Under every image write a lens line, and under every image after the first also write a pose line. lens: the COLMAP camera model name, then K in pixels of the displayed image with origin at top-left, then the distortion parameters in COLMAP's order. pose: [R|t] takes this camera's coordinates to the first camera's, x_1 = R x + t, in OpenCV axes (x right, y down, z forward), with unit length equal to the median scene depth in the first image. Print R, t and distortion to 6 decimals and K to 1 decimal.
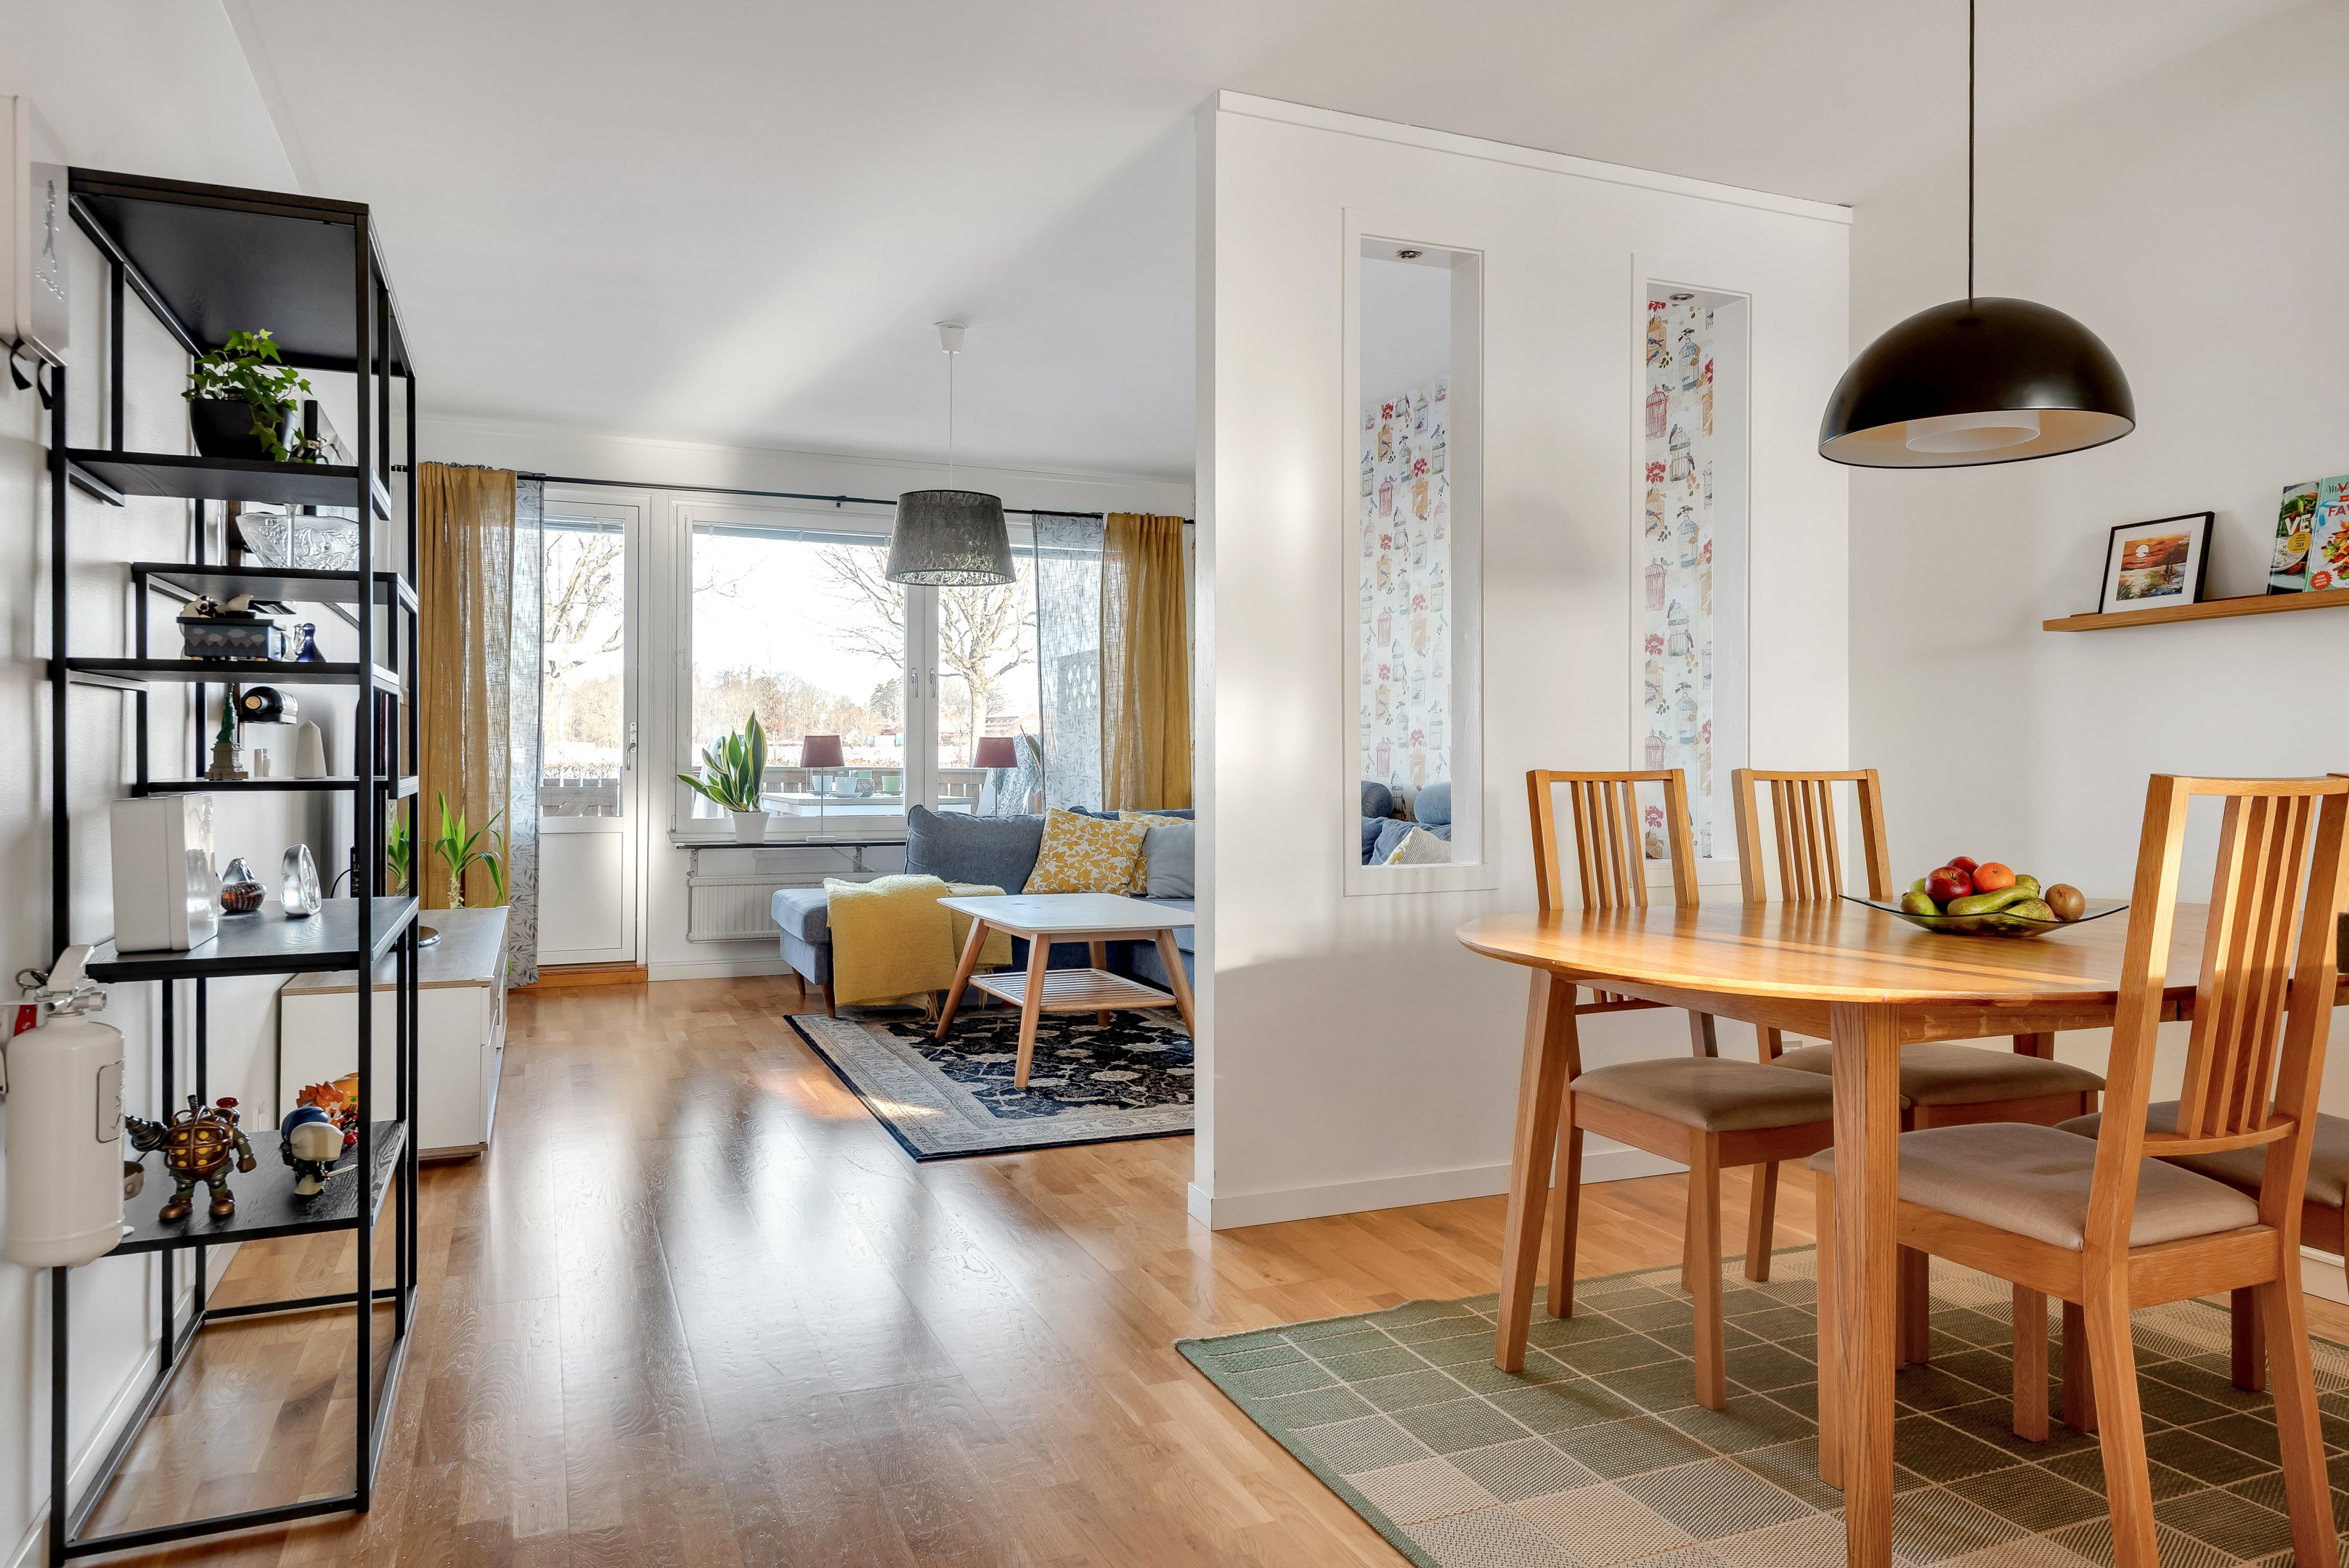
lens RADIAL K [[1529.5, 0, 1230.3], [0, 1529.5, 757.0], [0, 0, 1]] dist [0.018103, -0.004227]
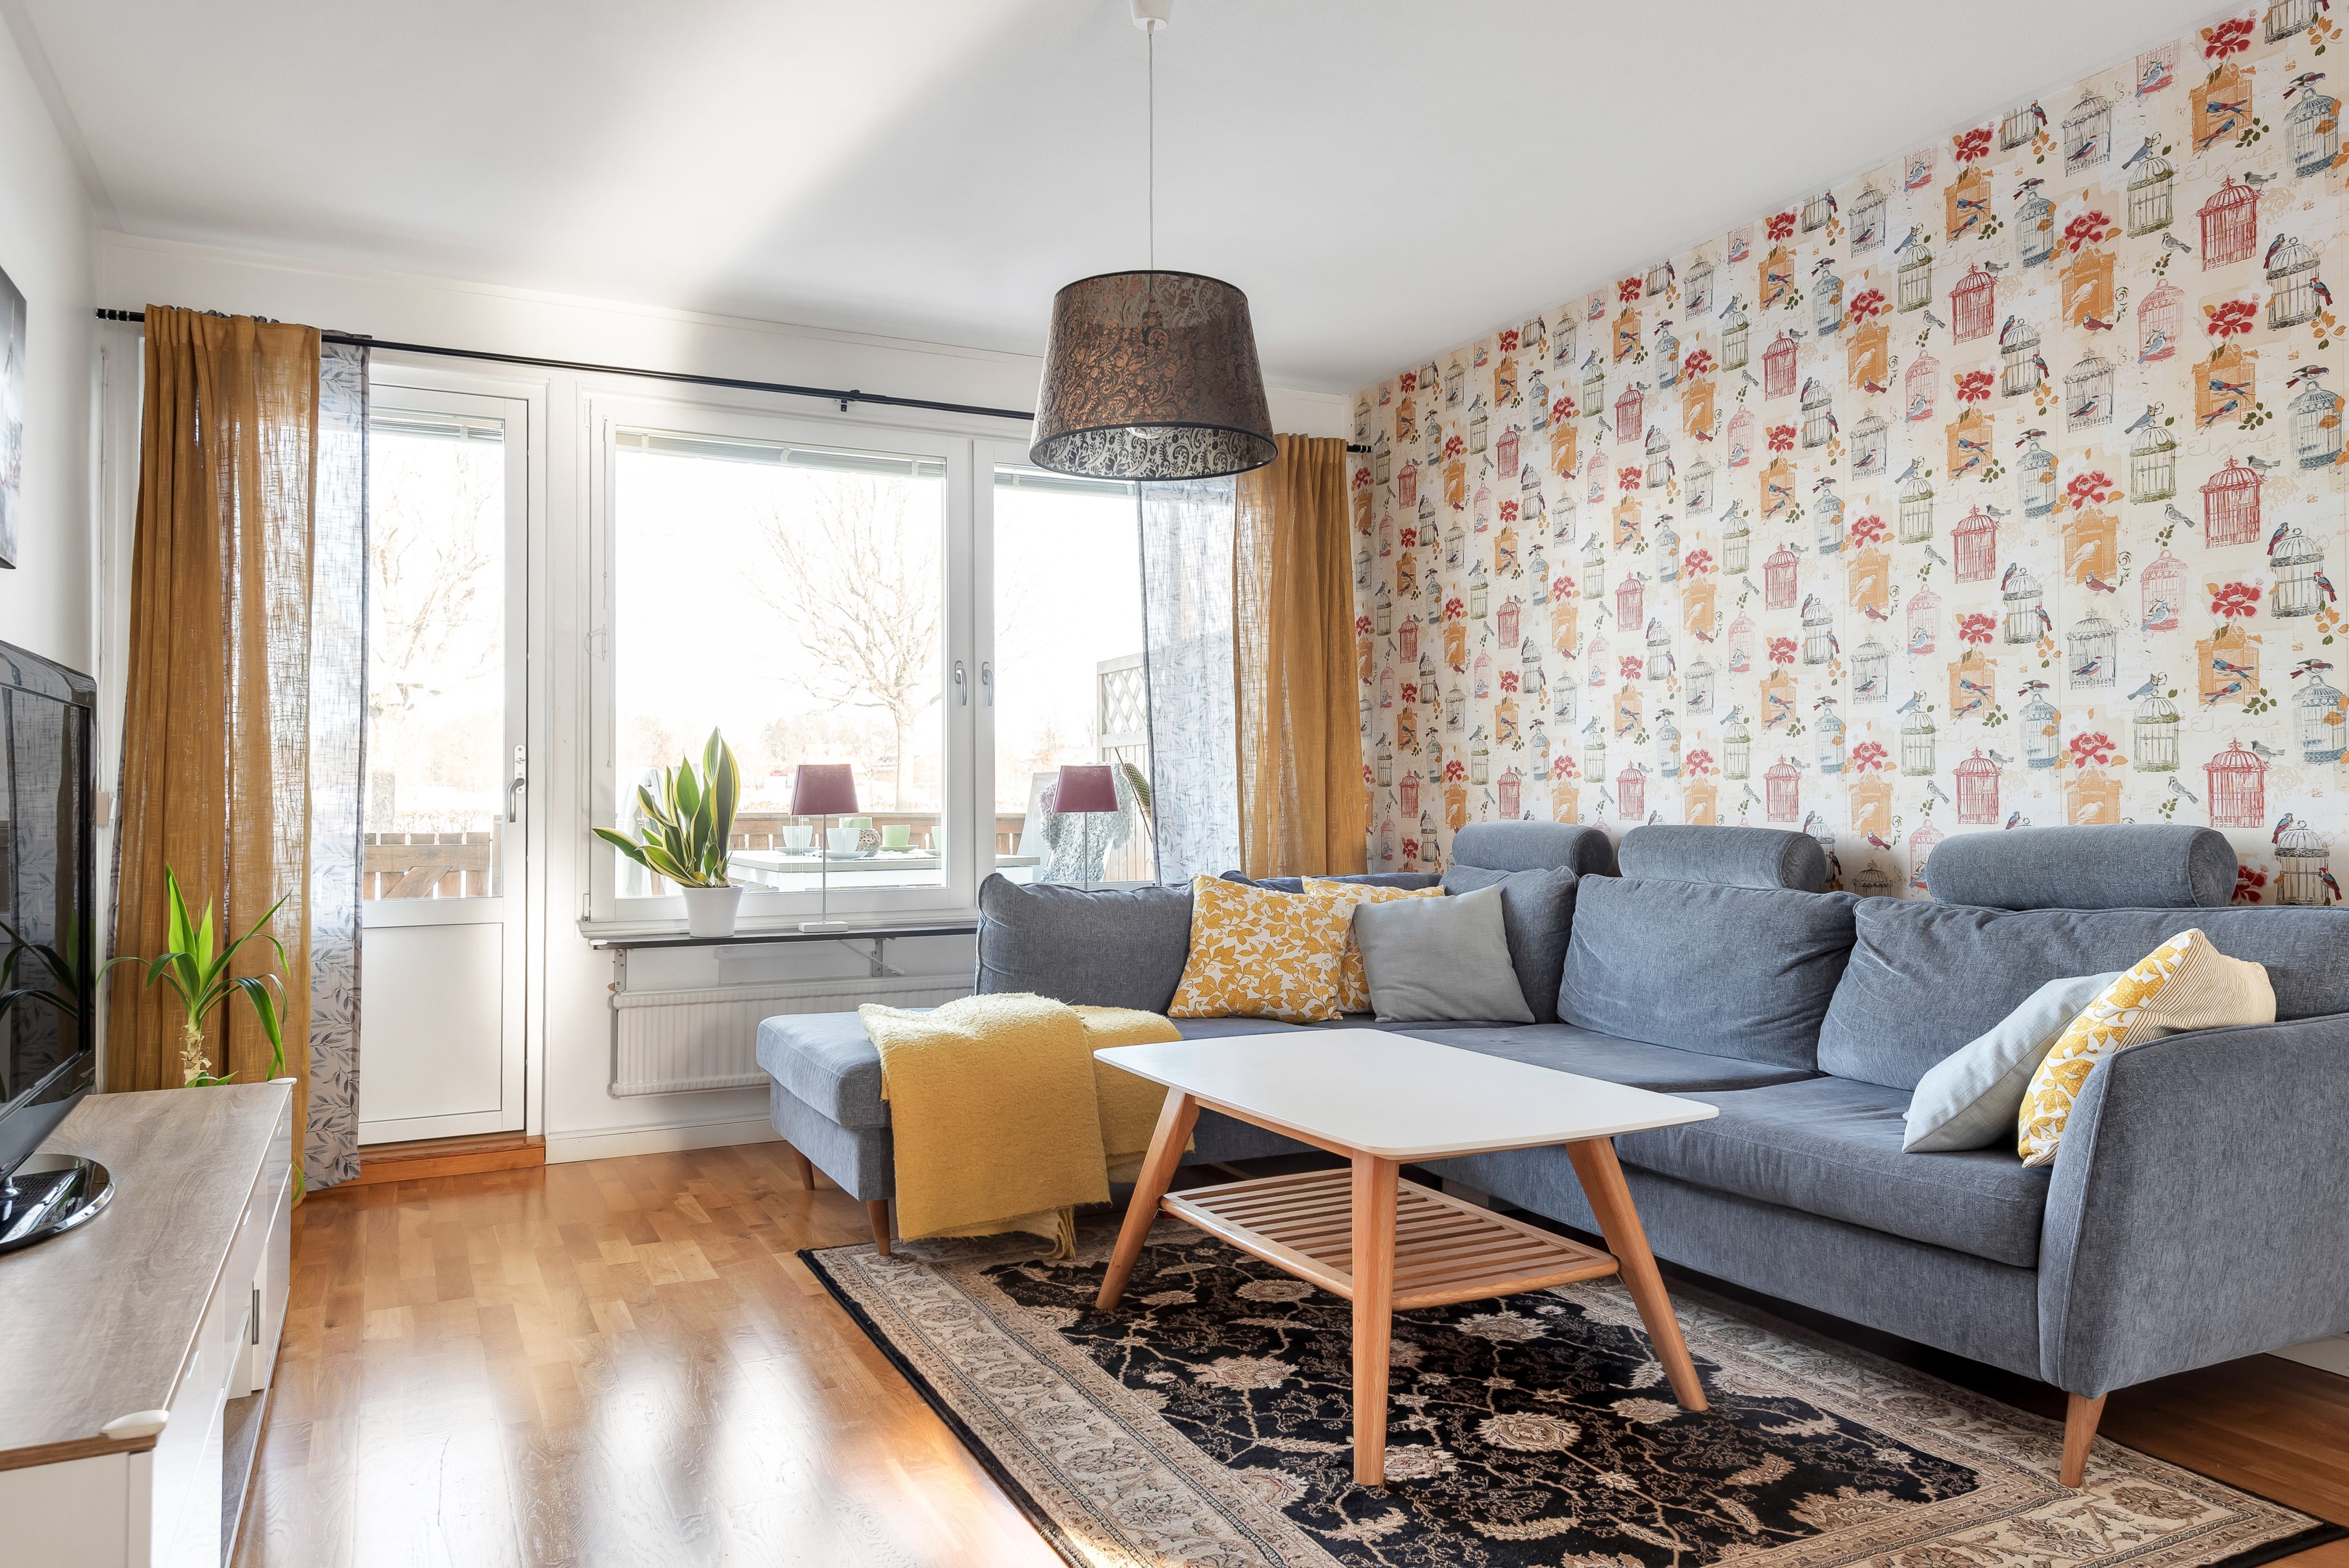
lens RADIAL K [[1529.5, 0, 1208.7], [0, 1529.5, 770.7], [0, 0, 1]] dist [0.018103, -0.004227]
pose [[0.997958, -0.008464, 0.063309, -0.150404], [0.009439, 0.999841, -0.015126, -0.000229], [-0.063171, 0.015693, 0.997879, 0.361966]]
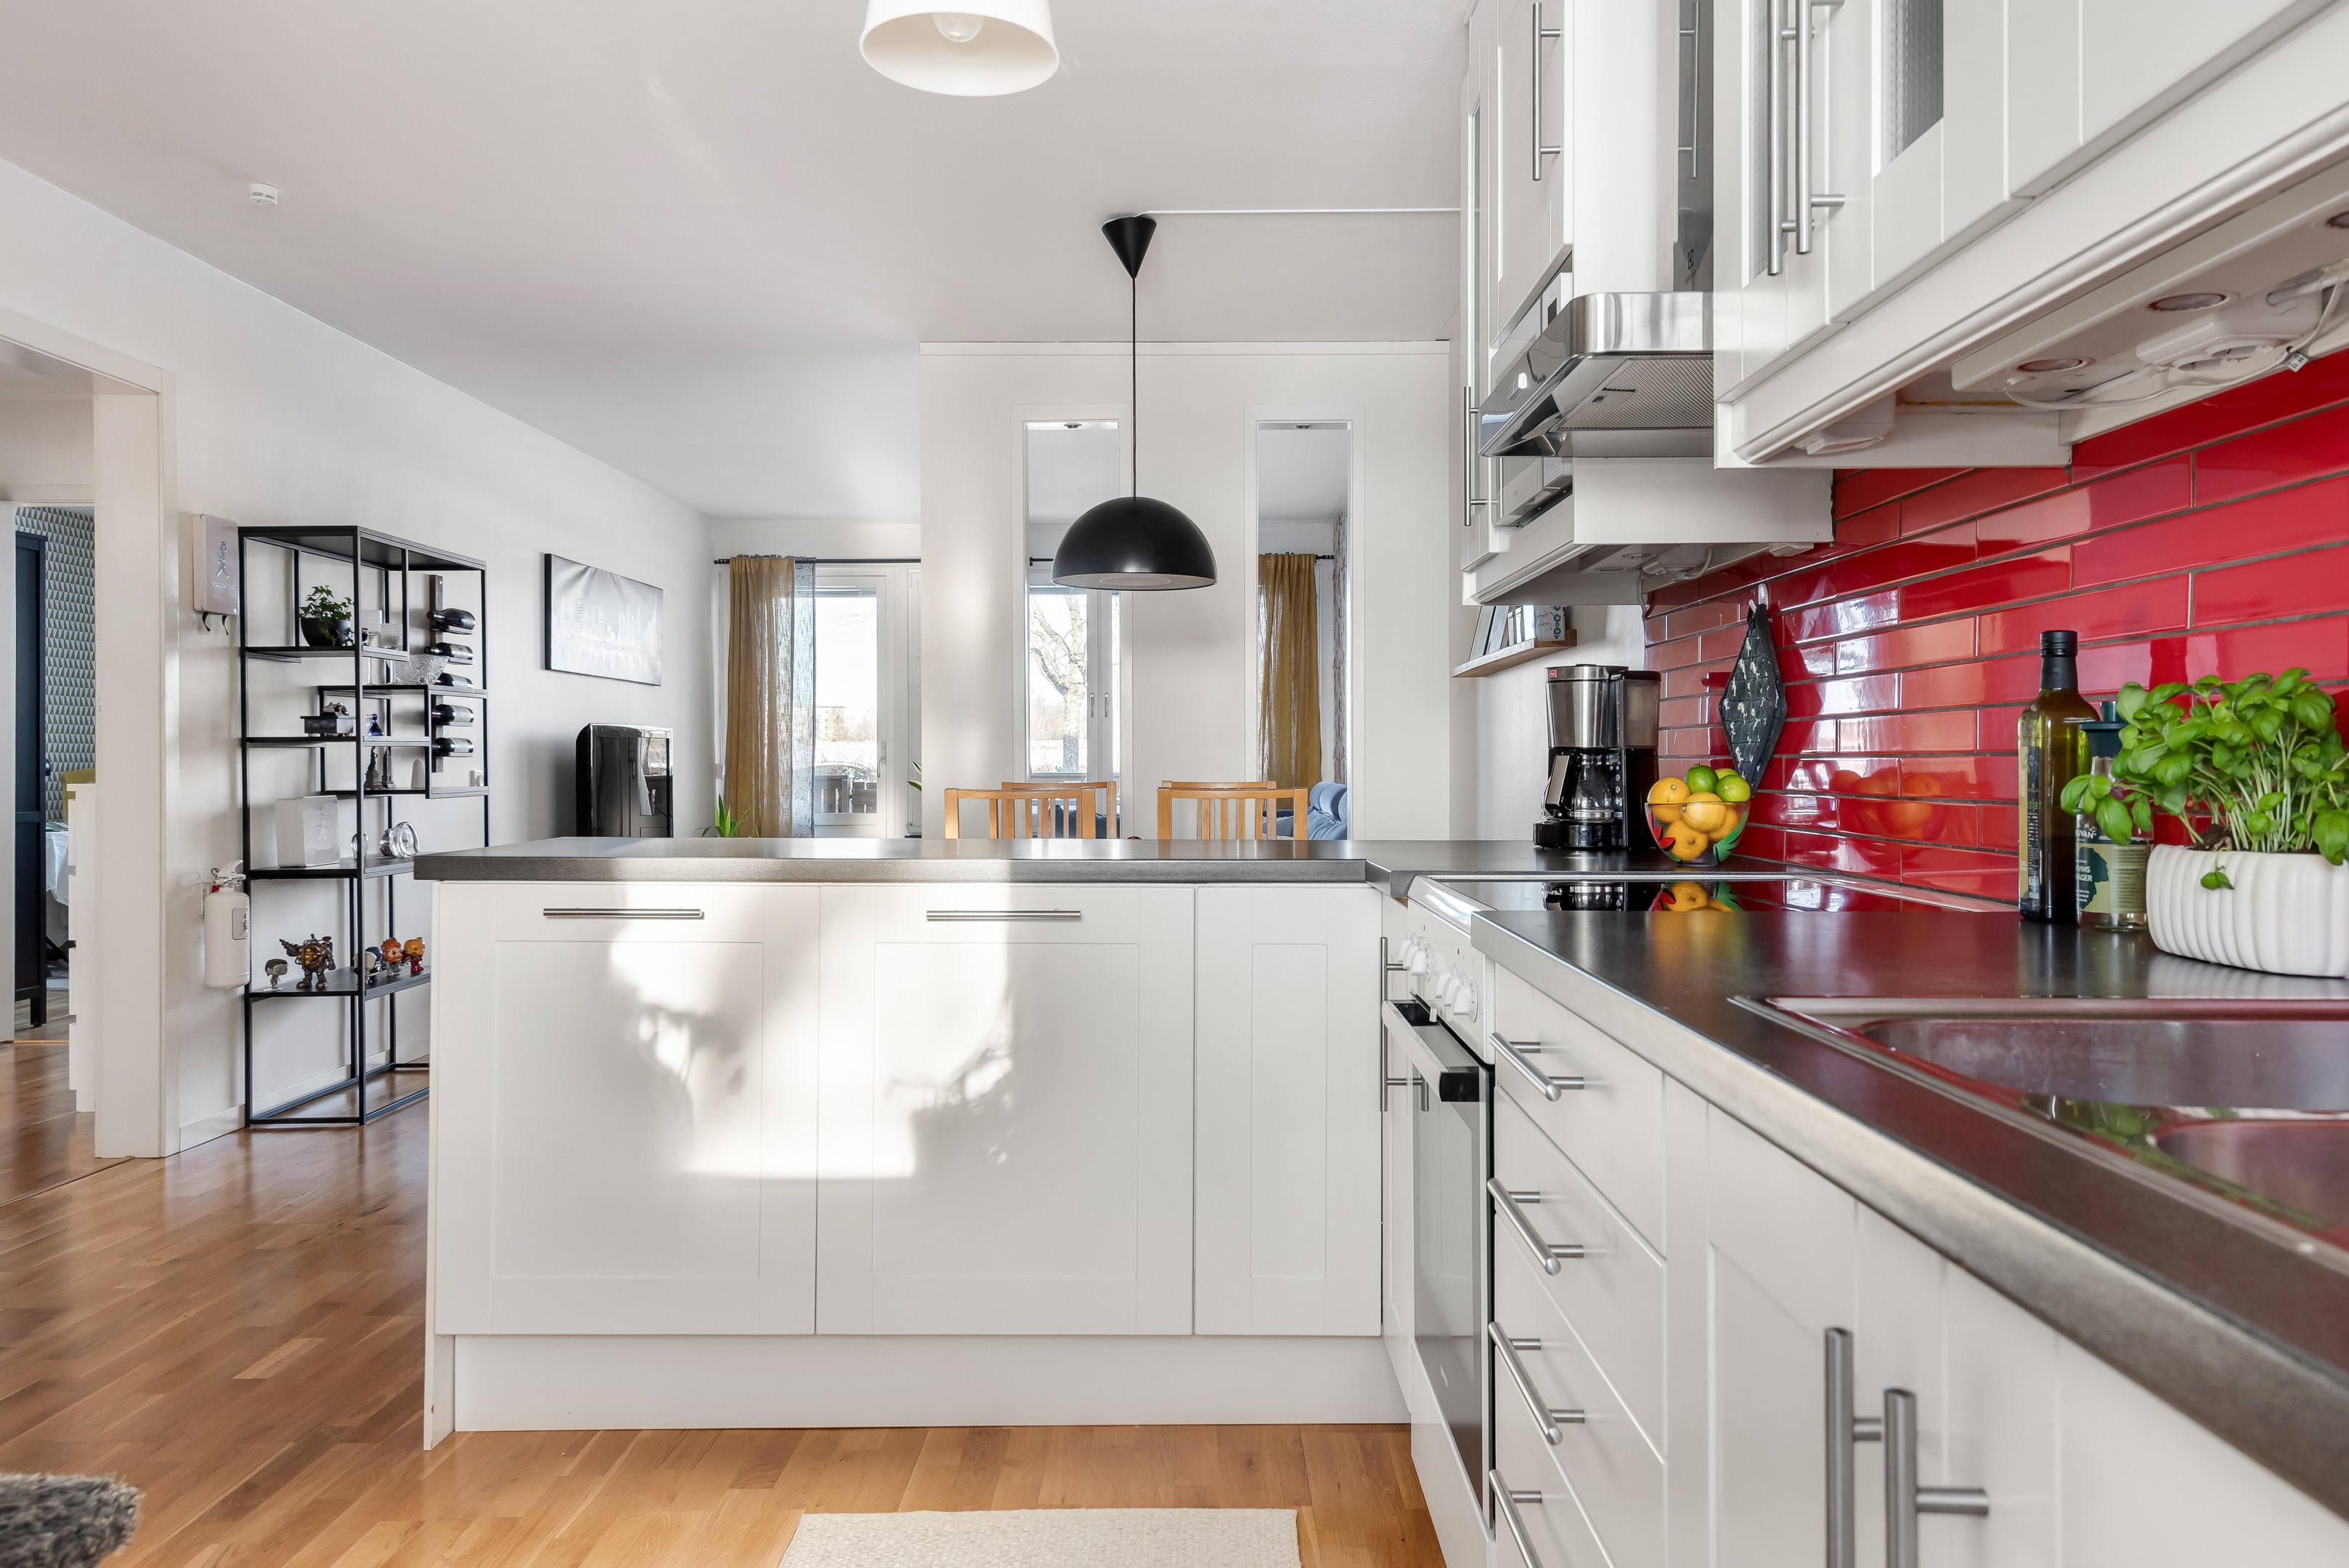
lens RADIAL K [[1628.3, 0, 1175.3], [0, 1628.3, 786.3], [0, 0, 1]] dist [0.037855, 0.001553]
pose [[0.921843, -0.001925, -0.387558, 0.382897], [0.009127, 0.999818, 0.016743, -0.005142], [0.387455, -0.018972, 0.921693, -0.191014]]
